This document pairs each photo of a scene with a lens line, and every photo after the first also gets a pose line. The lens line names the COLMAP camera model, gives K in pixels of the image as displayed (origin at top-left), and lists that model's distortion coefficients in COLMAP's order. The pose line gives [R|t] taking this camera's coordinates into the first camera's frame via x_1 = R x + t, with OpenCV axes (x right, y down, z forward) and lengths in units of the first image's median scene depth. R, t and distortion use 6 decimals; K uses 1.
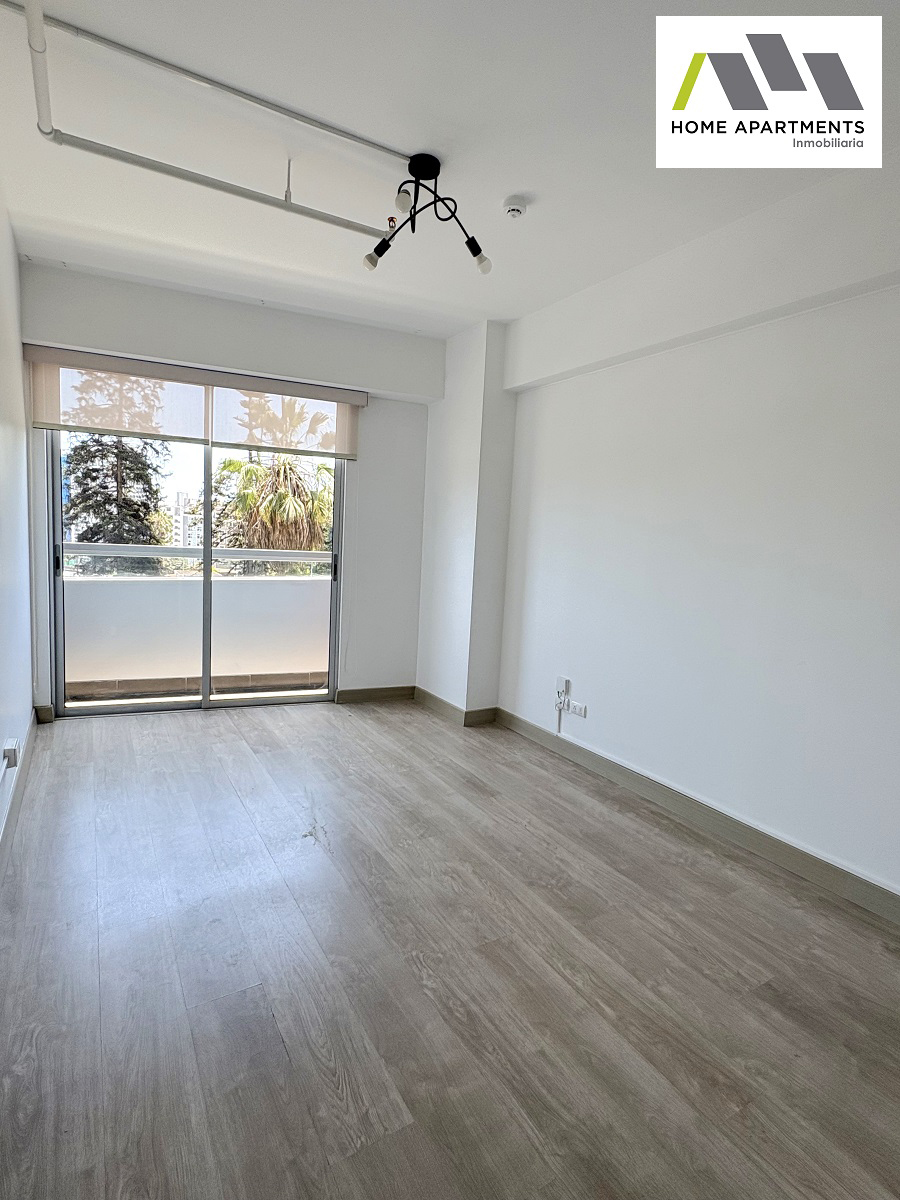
lens RADIAL K [[591.4, 0, 444.4], [0, 591.4, 598.7], [0, 0, 1]] dist [-0.000521, -0.000443]
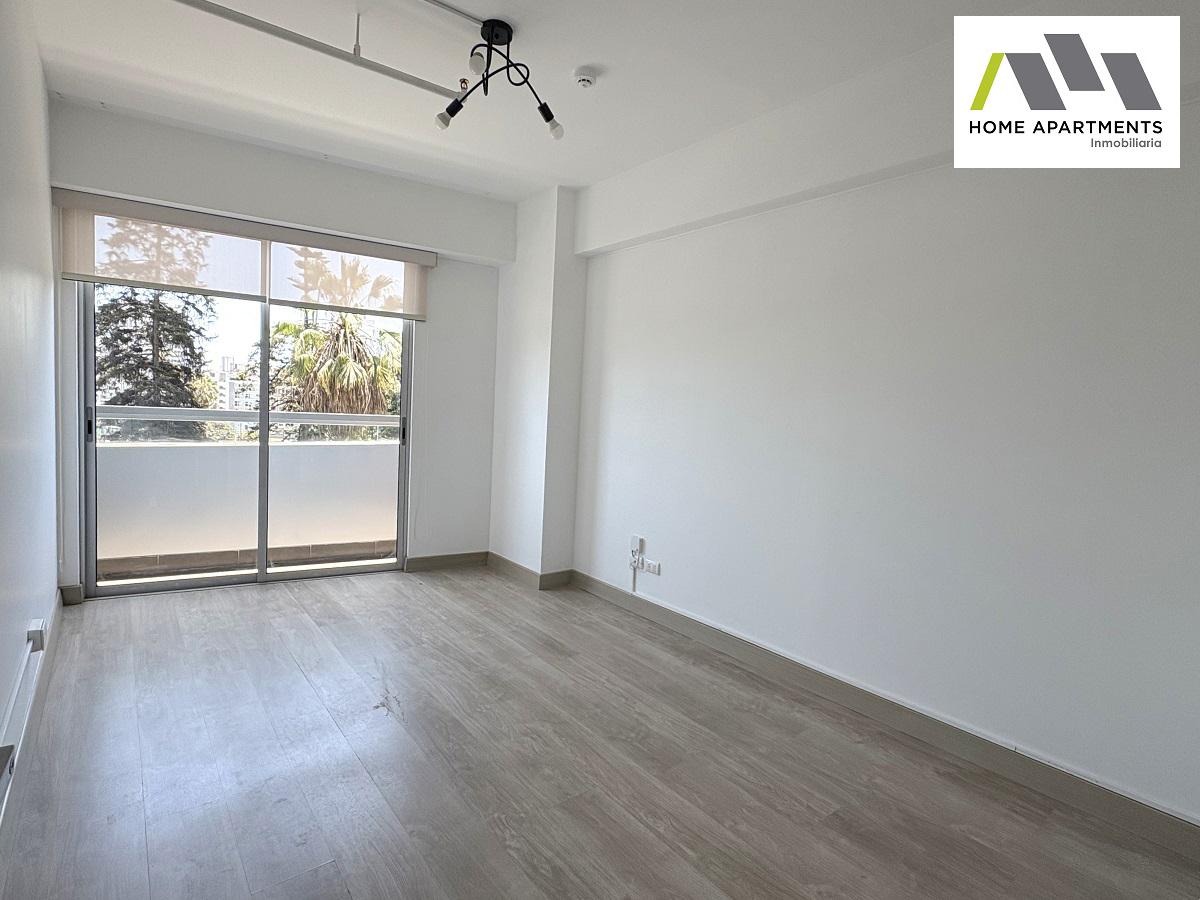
lens RADIAL K [[597.1, 0, 591.3], [0, 597.1, 449.0], [0, 0, 1]] dist [-0.000157, -0.000143]
pose [[0.991617, -0.010205, 0.128811, -0.008622], [0.013996, 0.999494, -0.028559, 0.012158], [-0.128454, 0.030122, 0.991258, -0.011611]]
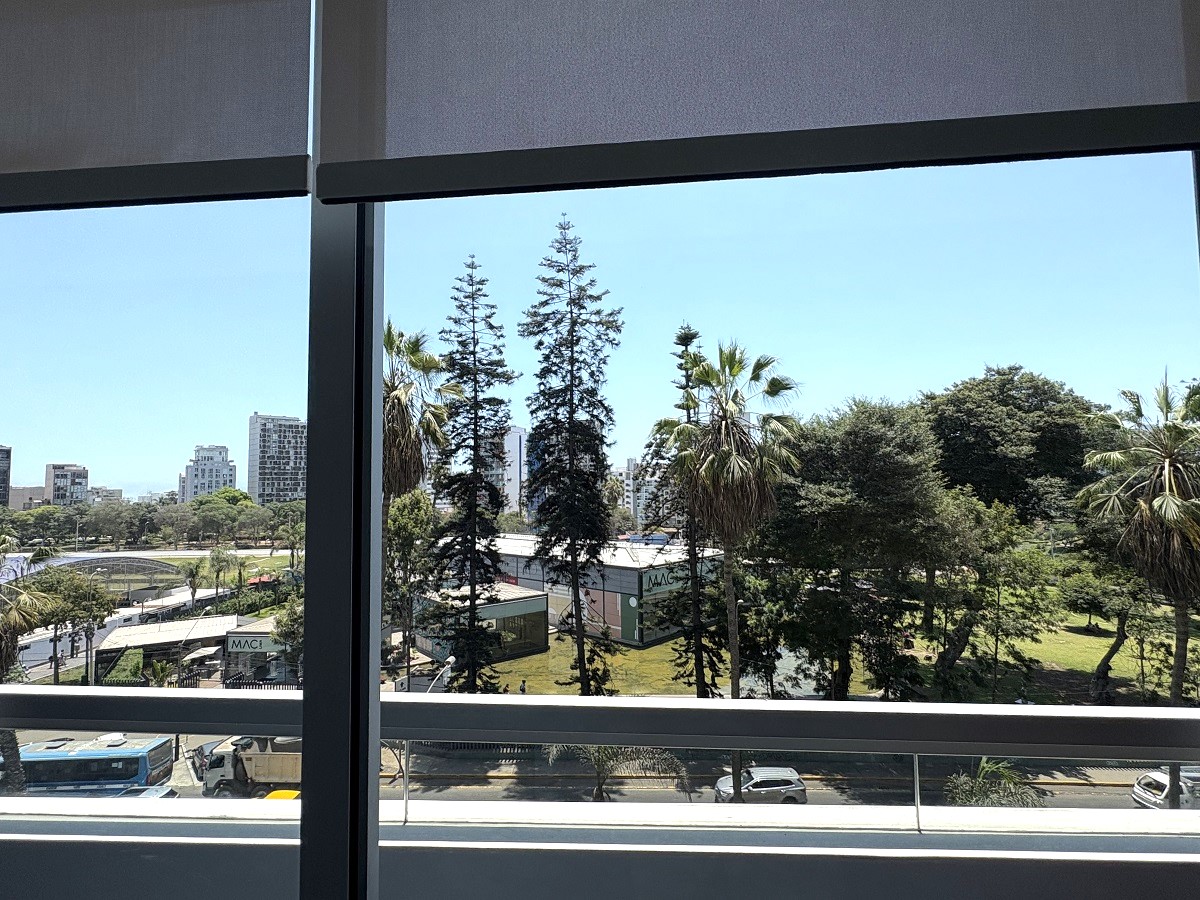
lens RADIAL K [[597.1, 0, 591.3], [0, 597.1, 449.0], [0, 0, 1]] dist [-0.000157, -0.000143]
pose [[0.884299, -0.090855, -0.457996, -0.343936], [0.008371, 0.983813, -0.179001, -0.203820], [0.466846, 0.154456, 0.870746, 1.101263]]
